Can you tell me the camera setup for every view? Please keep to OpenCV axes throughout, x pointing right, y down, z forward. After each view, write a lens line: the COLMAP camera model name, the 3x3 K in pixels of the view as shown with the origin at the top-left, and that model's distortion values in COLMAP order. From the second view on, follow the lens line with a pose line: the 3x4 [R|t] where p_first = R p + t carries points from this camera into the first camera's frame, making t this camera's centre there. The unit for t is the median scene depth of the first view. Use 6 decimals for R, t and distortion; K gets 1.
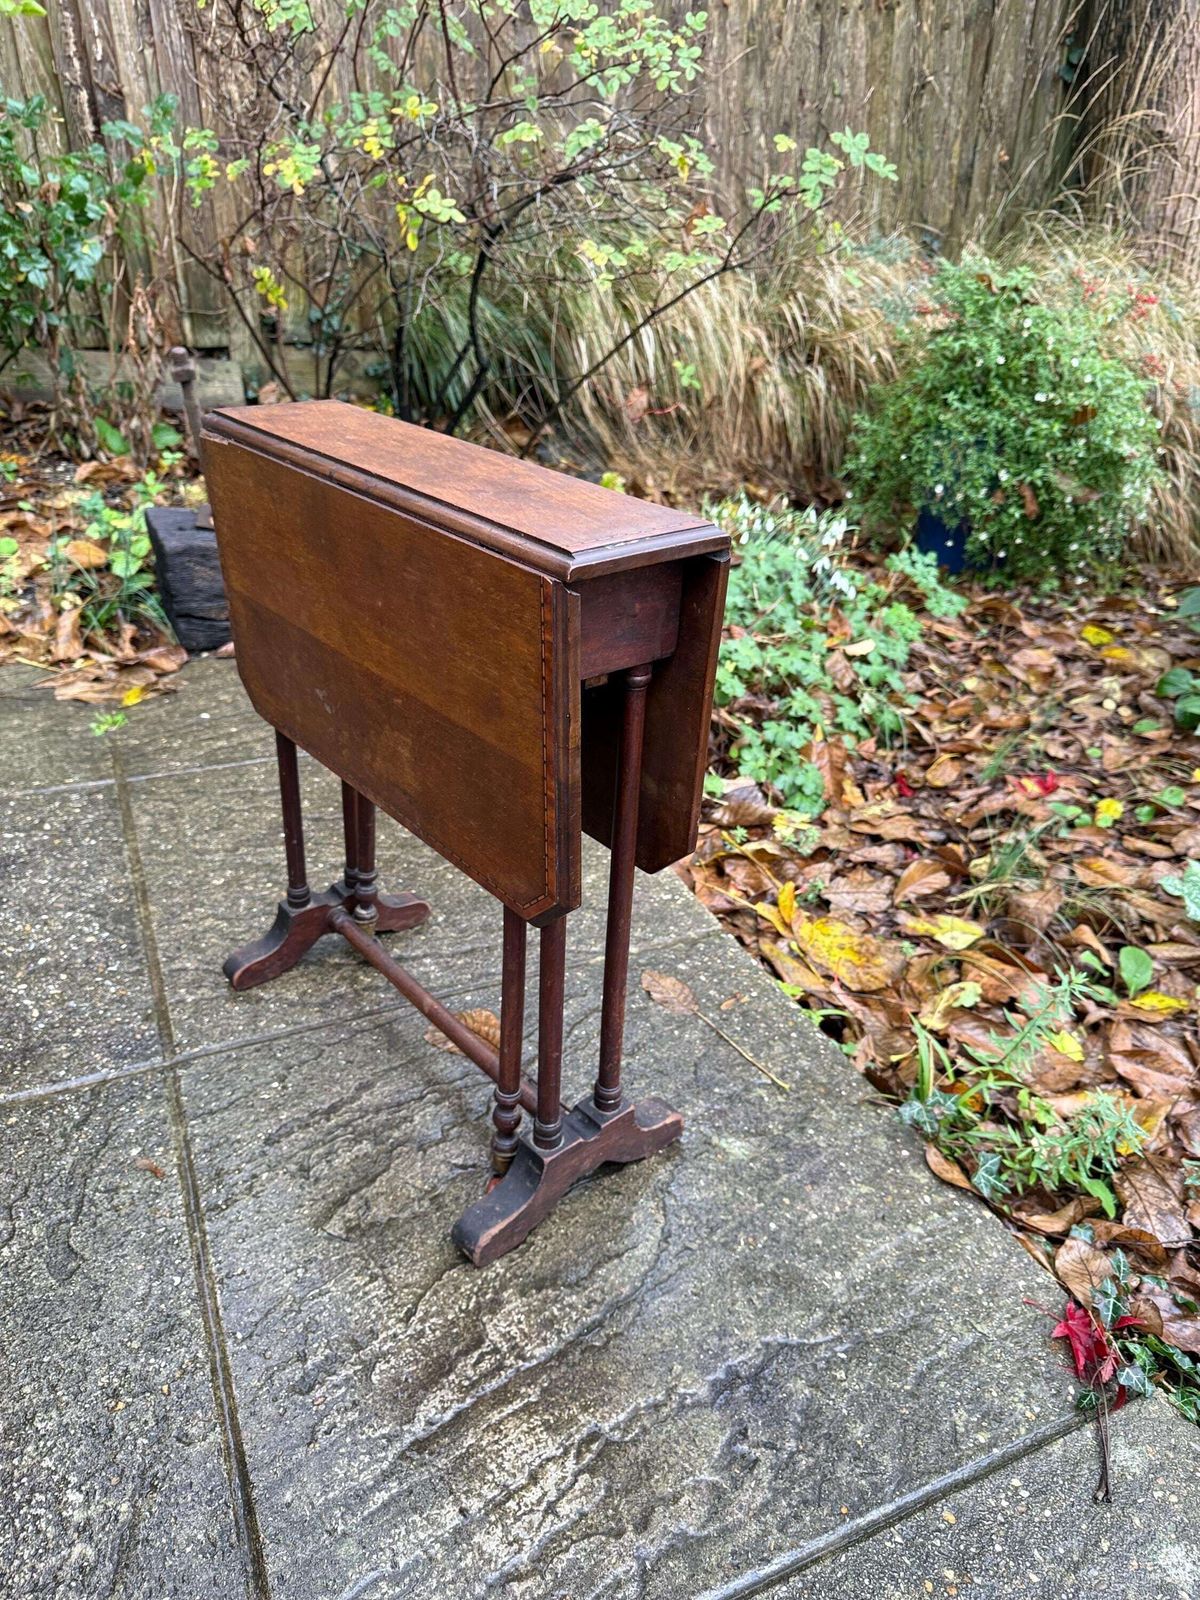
lens RADIAL K [[1134.9, 0, 612.4], [0, 1134.9, 790.6], [0, 0, 1]] dist [0.049178, -0.055698]
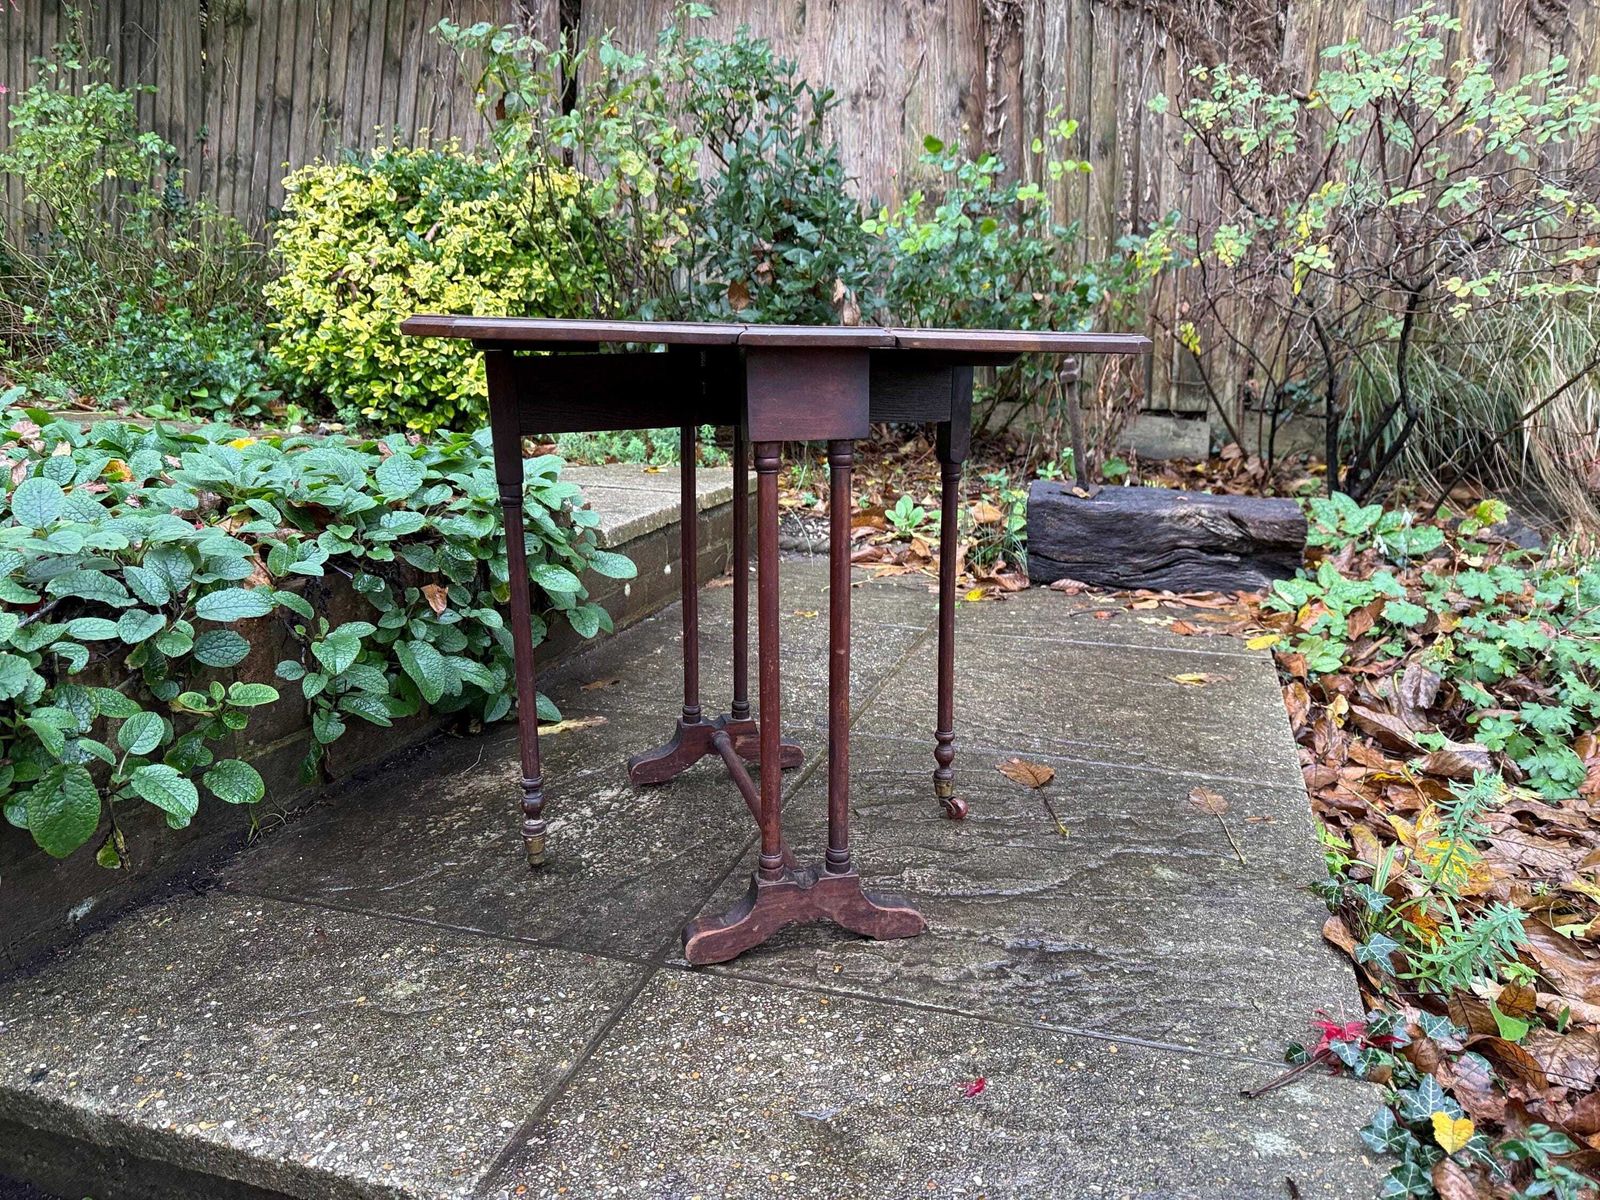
lens RADIAL K [[1130.0, 0, 808.5], [0, 1130.0, 620.0], [0, 0, 1]] dist [0.083749, -0.153371]
pose [[0.736129, 0.125232, -0.665155, 0.295804], [-0.287326, 0.947609, -0.139573, 0.167895], [0.612828, 0.293860, 0.733545, -0.087123]]
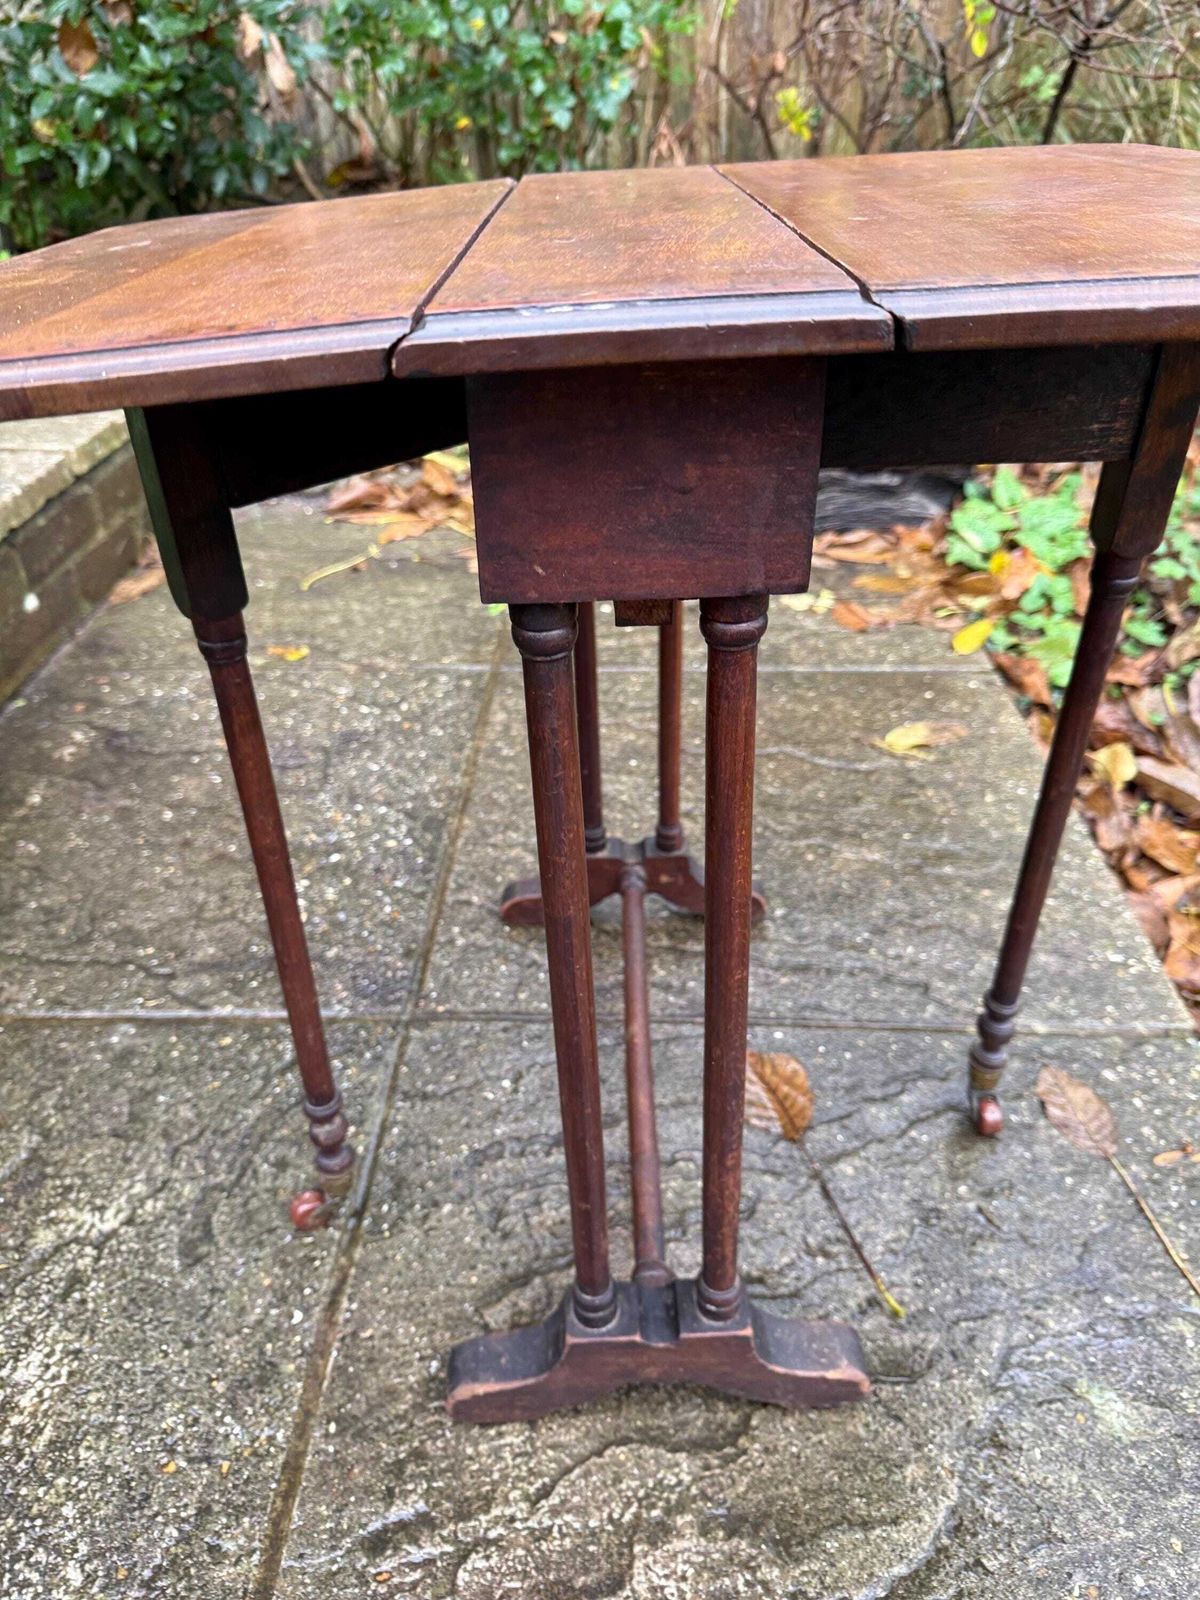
lens RADIAL K [[1151.1, 0, 594.6], [0, 1151.1, 816.0], [0, 0, 1]] dist [-0.020792, 0.004368]
pose [[0.890662, 0.201575, -0.407540, 0.022290], [-0.161621, 0.978173, 0.130601, -0.018740], [0.424970, -0.050455, 0.903800, 0.170906]]
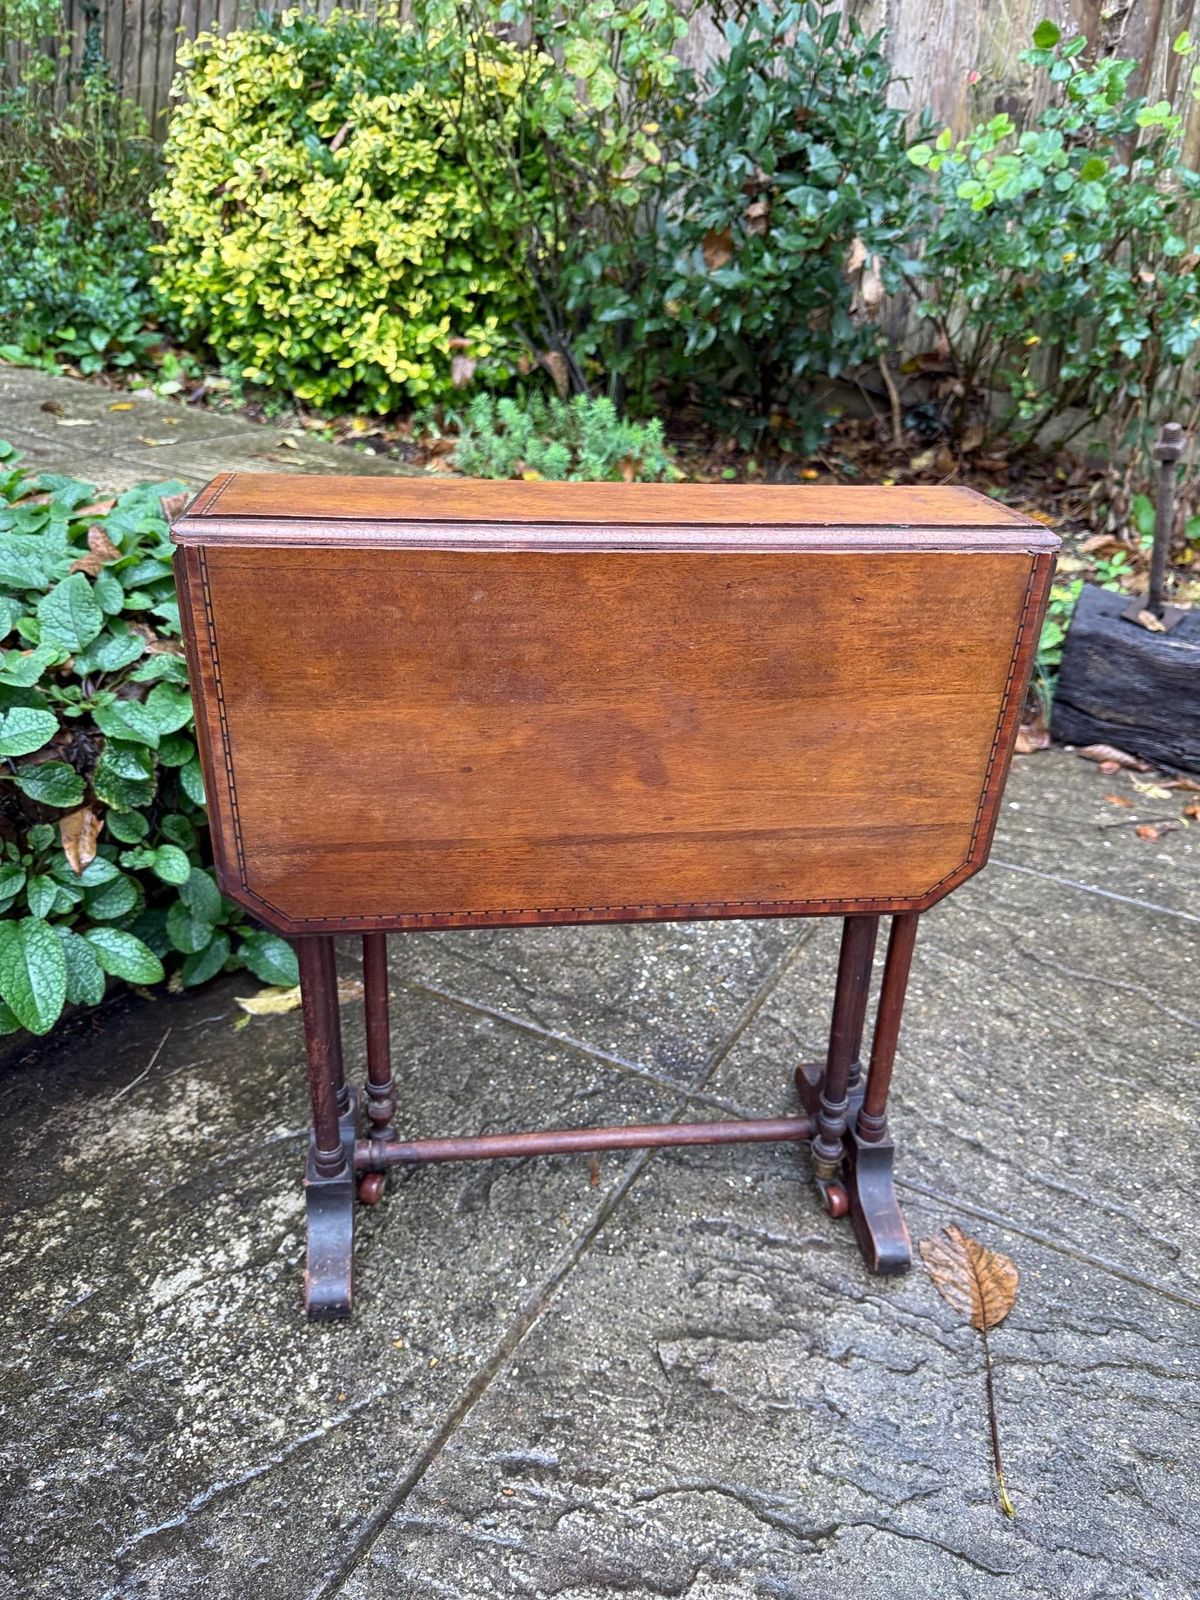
lens RADIAL K [[1155.4, 0, 600.0], [0, 1155.4, 800.0], [0, 0, 1]] dist [-0.010455, 0.002190]
pose [[0.590928, 0.357498, -0.723187, 0.098570], [-0.401289, 0.907934, 0.120926, -0.041523], [0.699837, 0.218748, 0.679984, 0.121680]]
